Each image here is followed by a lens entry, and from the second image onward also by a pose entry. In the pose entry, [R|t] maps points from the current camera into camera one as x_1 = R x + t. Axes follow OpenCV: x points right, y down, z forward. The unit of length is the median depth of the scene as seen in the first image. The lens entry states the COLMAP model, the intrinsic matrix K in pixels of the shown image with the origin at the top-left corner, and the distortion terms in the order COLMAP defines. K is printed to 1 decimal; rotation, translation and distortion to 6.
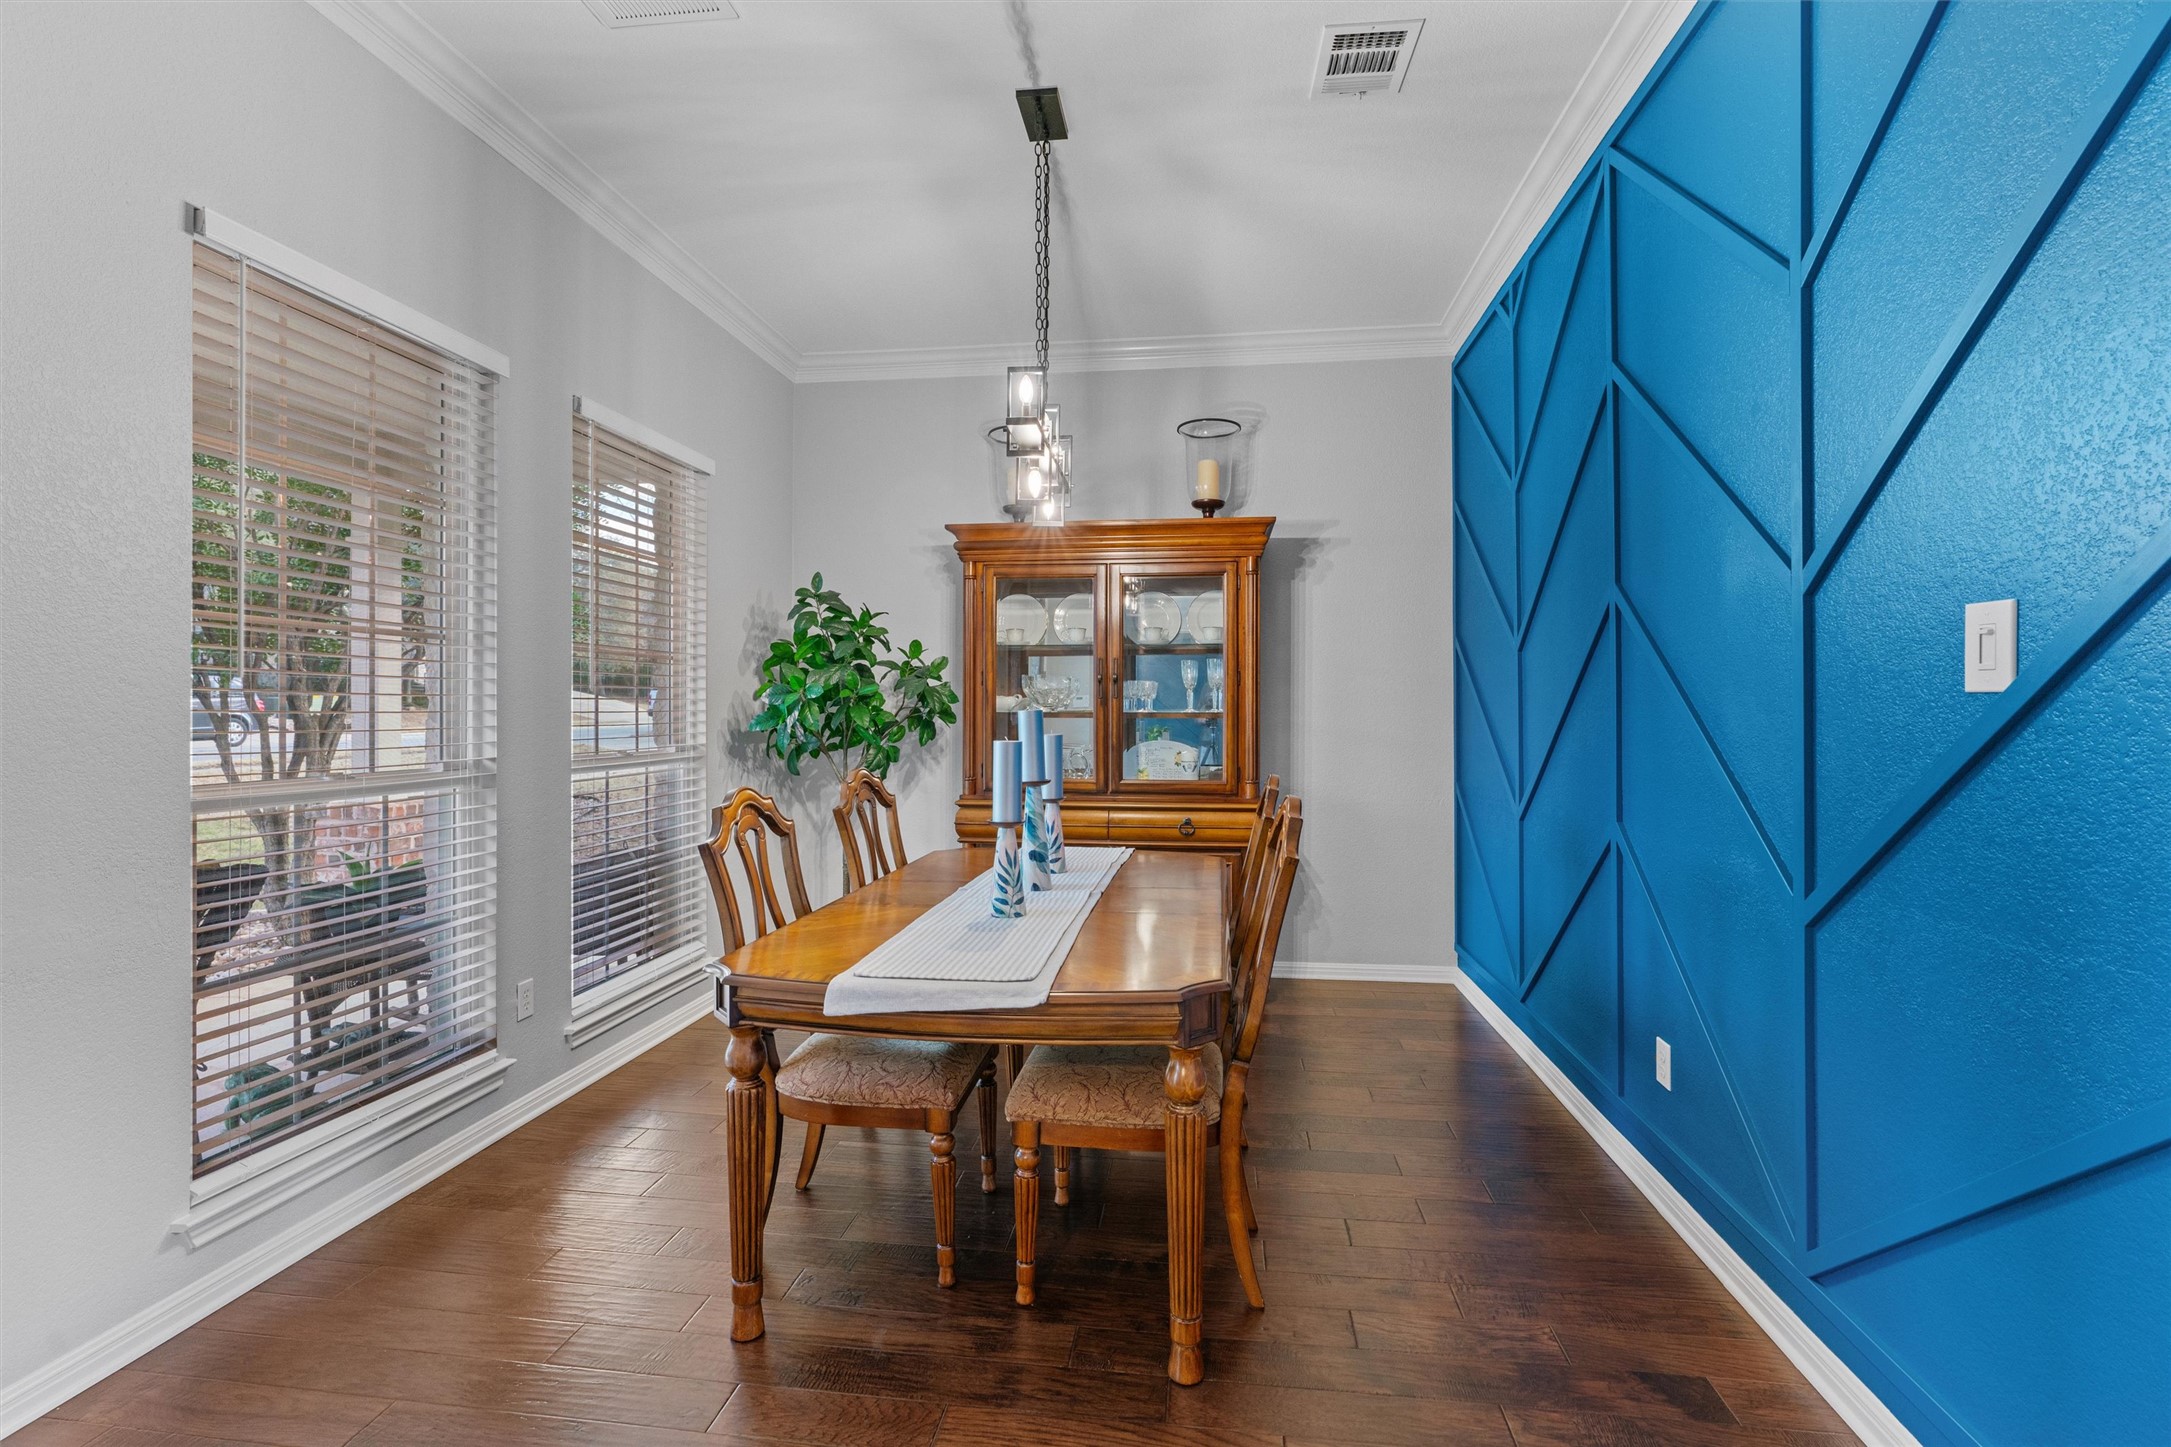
lens RADIAL K [[969.7, 0, 1078.1], [0, 969.7, 712.4], [0, 0, 1]] dist [-0.006449, 0.001900]
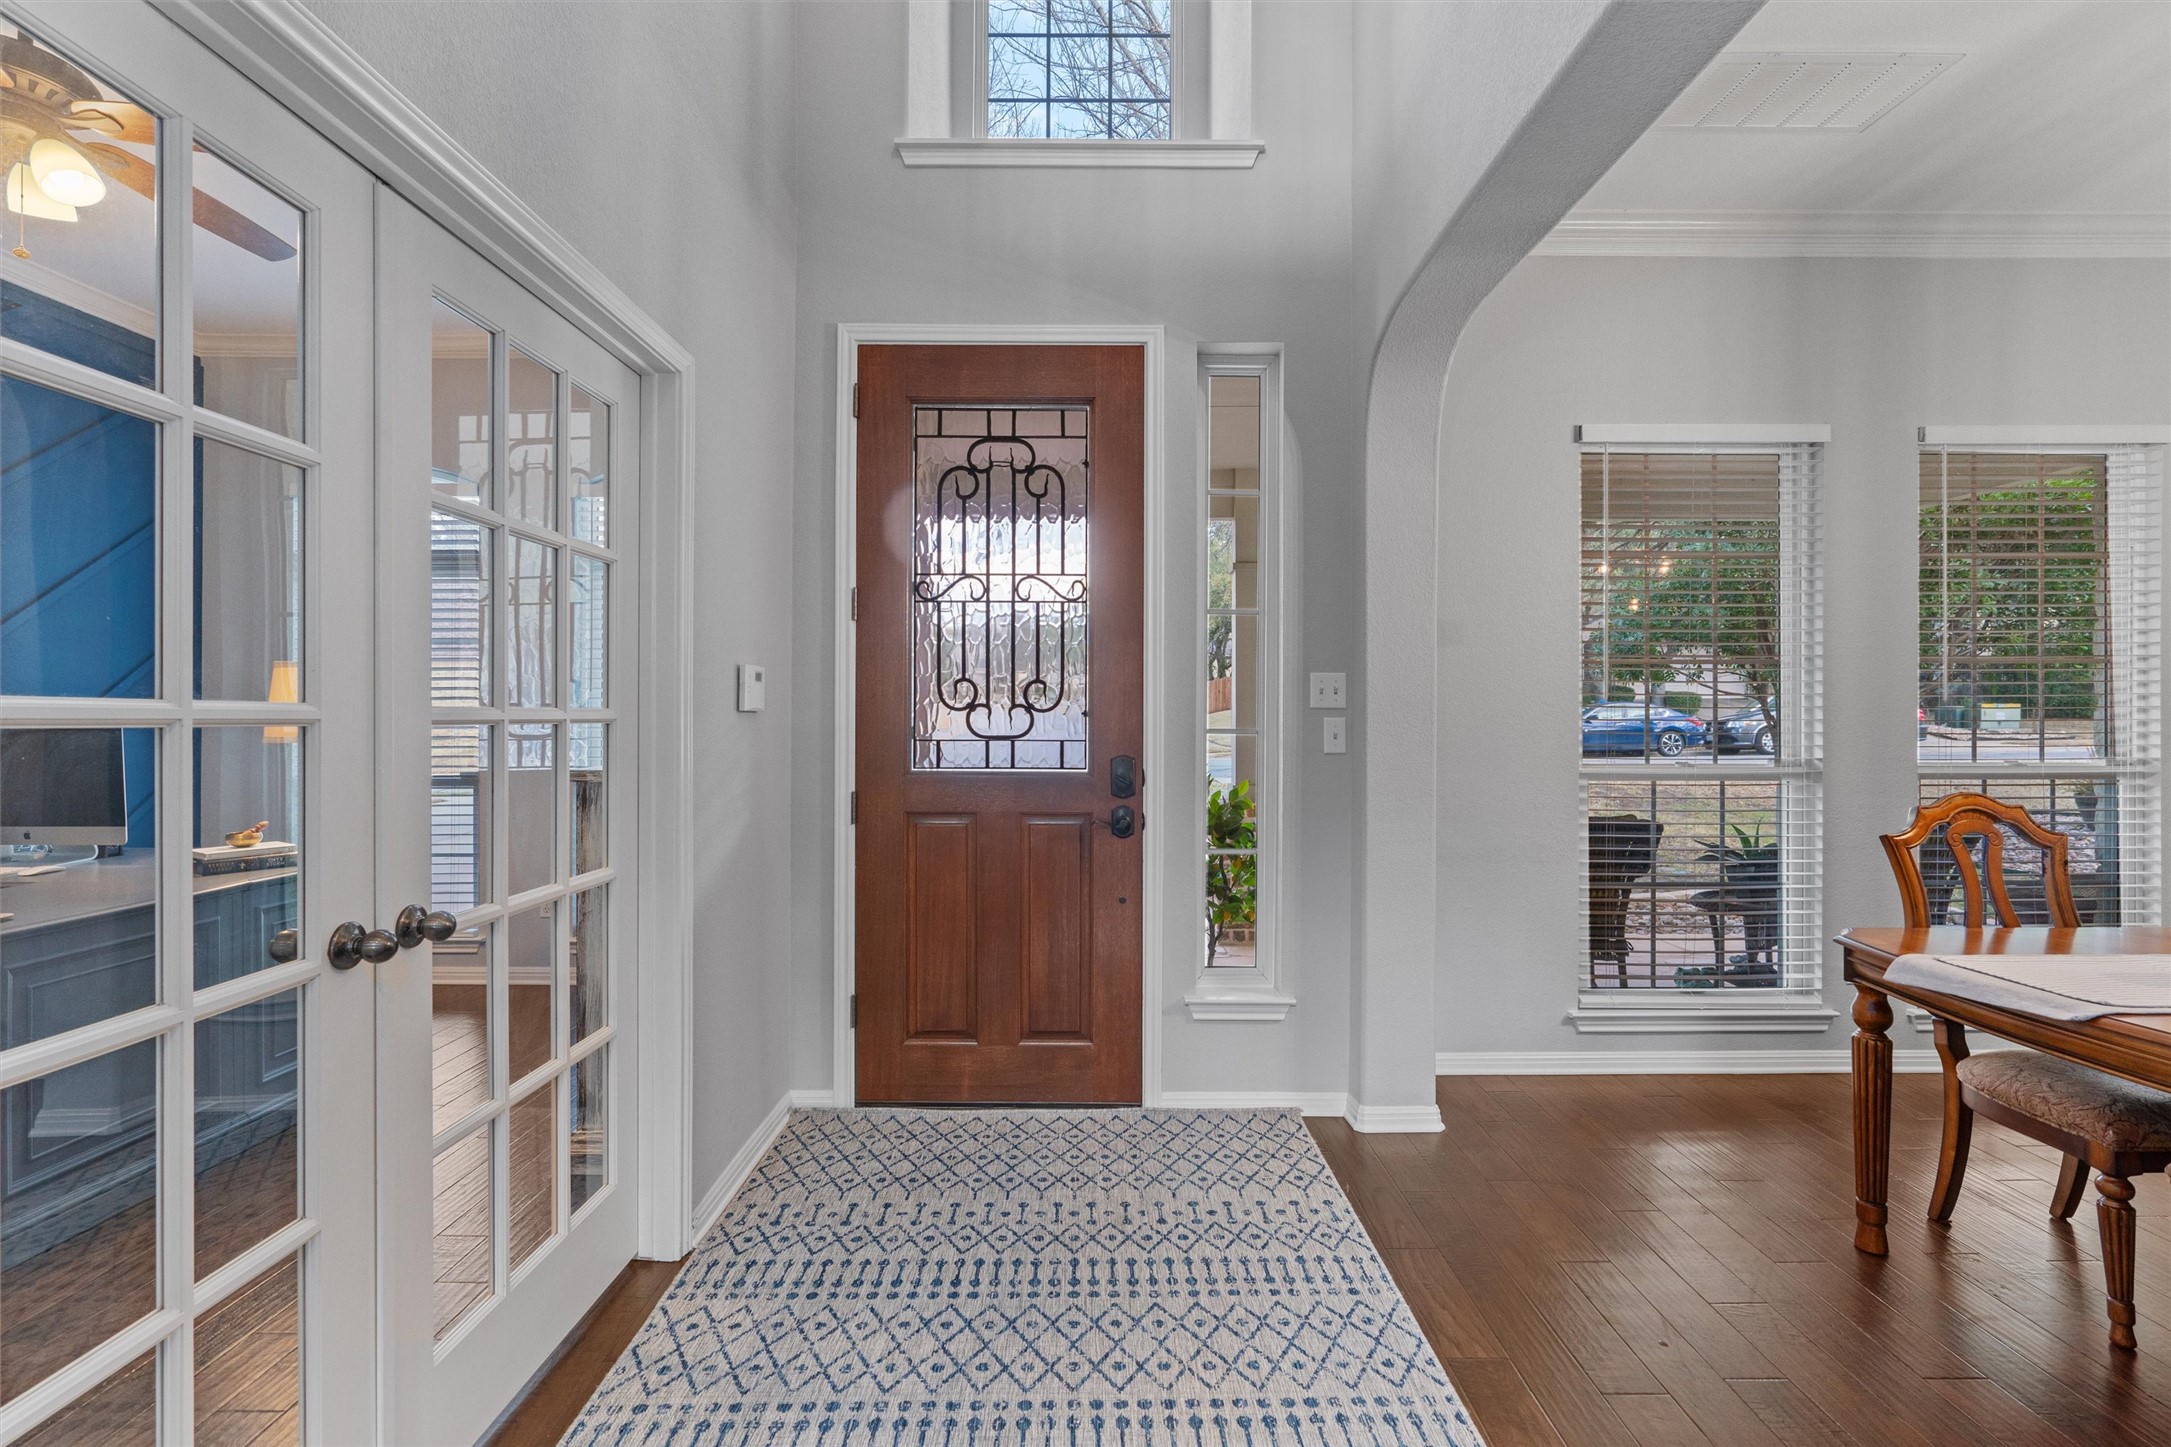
lens RADIAL K [[969.7, 0, 1097.8], [0, 969.7, 738.8], [0, 0, 1]] dist [-0.006449, 0.001900]
pose [[0.125036, 0.013403, -0.992062, 0.484878], [-0.000409, 0.999909, 0.013457, 0.006548], [0.992152, -0.001277, 0.125031, -0.050092]]
